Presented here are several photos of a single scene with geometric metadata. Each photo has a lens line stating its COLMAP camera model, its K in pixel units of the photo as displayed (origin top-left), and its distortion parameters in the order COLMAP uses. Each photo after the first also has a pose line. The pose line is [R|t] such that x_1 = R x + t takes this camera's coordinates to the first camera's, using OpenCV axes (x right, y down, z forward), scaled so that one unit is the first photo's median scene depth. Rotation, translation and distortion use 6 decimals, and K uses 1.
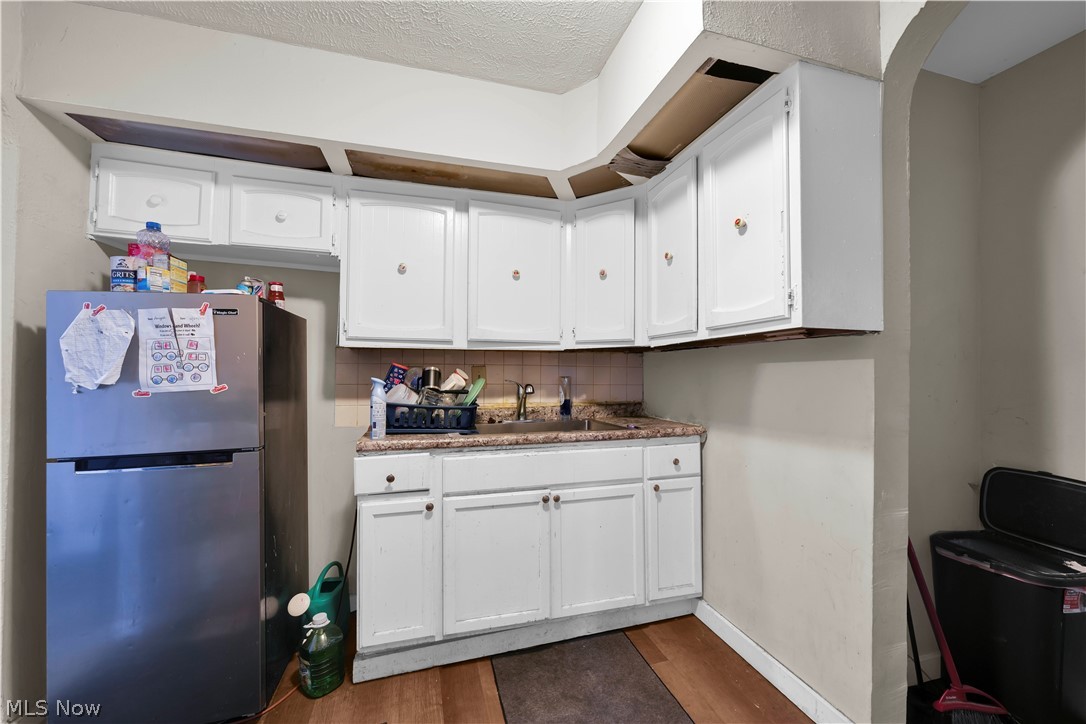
lens RADIAL K [[434.2, 0, 538.2], [0, 434.2, 360.8], [0, 0, 1]] dist [0.001056, 0.000494]
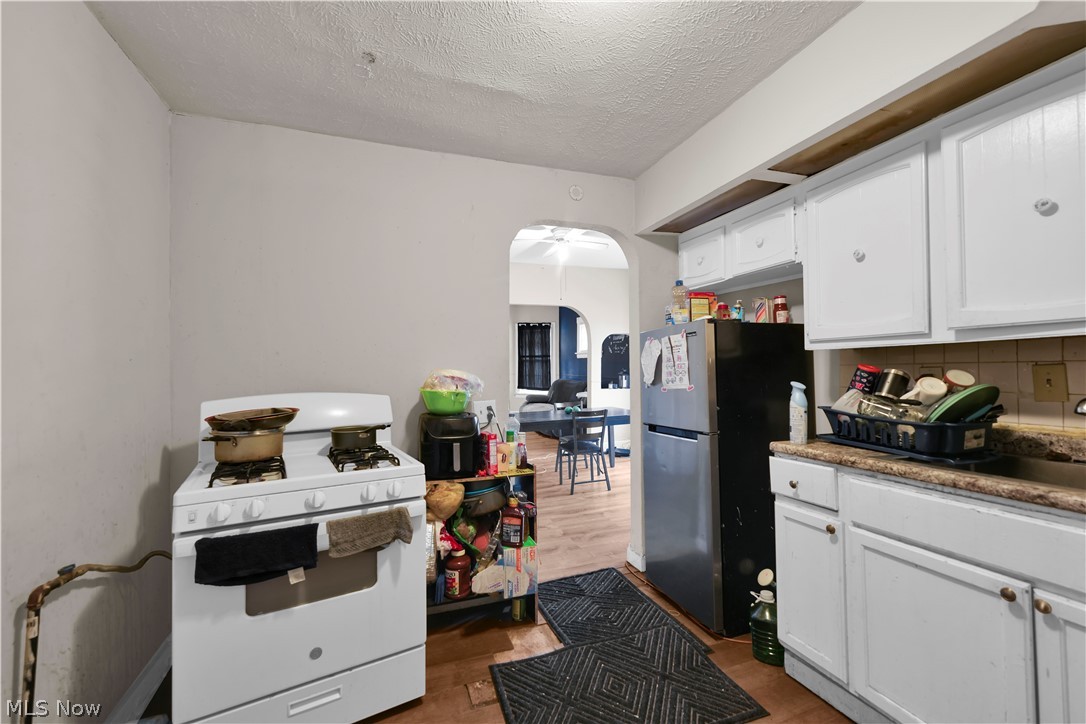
lens RADIAL K [[434.2, 0, 535.8], [0, 434.2, 361.4], [0, 0, 1]] dist [0.001056, 0.000494]
pose [[0.064319, -0.029368, -0.997497, 0.577495], [0.036807, 0.998957, -0.027038, -0.003127], [0.997250, -0.034976, 0.065333, 0.340052]]
